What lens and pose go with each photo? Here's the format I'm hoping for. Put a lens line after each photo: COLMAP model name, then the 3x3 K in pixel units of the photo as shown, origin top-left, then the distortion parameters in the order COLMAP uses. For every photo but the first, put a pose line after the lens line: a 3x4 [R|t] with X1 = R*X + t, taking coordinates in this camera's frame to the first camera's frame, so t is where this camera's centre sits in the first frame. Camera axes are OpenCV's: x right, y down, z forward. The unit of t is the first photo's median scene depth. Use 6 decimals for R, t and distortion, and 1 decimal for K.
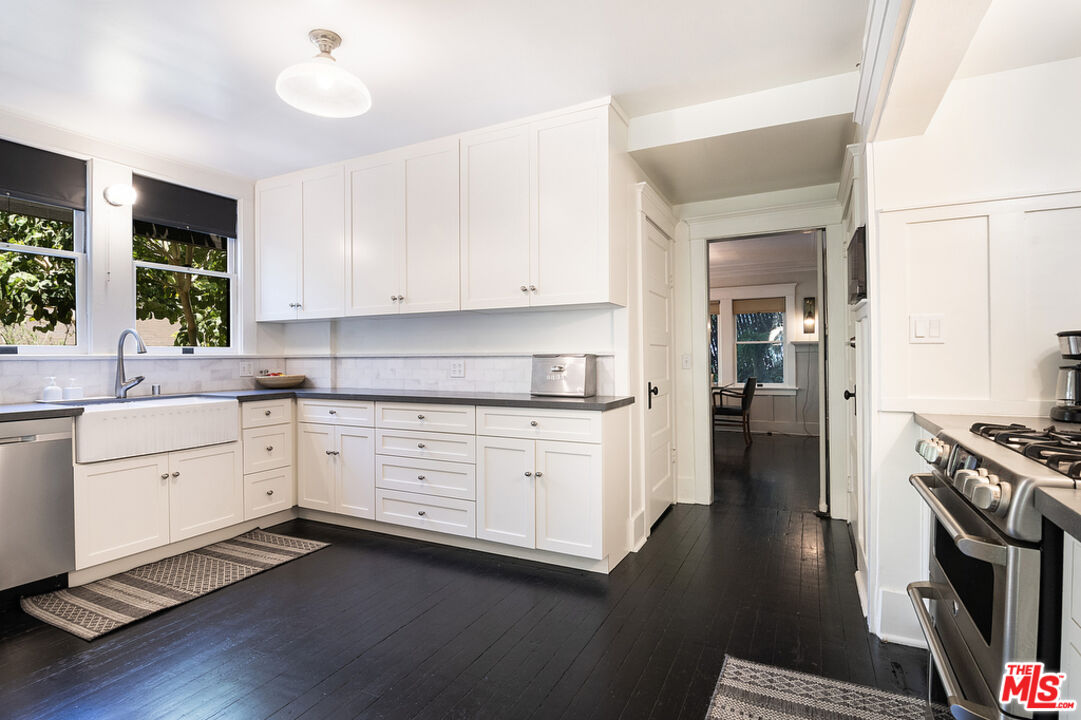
lens RADIAL K [[526.8, 0, 535.4], [0, 526.8, 357.8], [0, 0, 1]] dist [-0.016894, -0.002169]
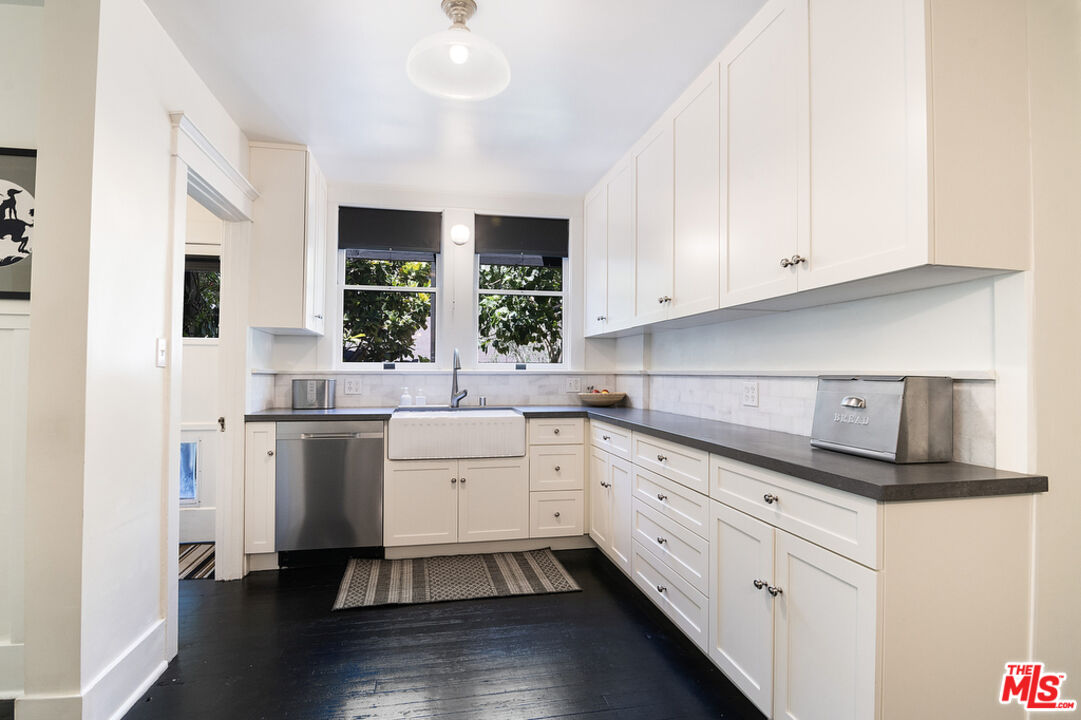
lens RADIAL K [[526.8, 0, 546.6], [0, 526.8, 366.4], [0, 0, 1]] dist [-0.016894, -0.002169]
pose [[0.628343, 0.002161, -0.777933, 0.254754], [-0.011451, 0.999913, -0.006472, -0.008879], [0.777852, 0.012974, 0.628314, 0.410347]]
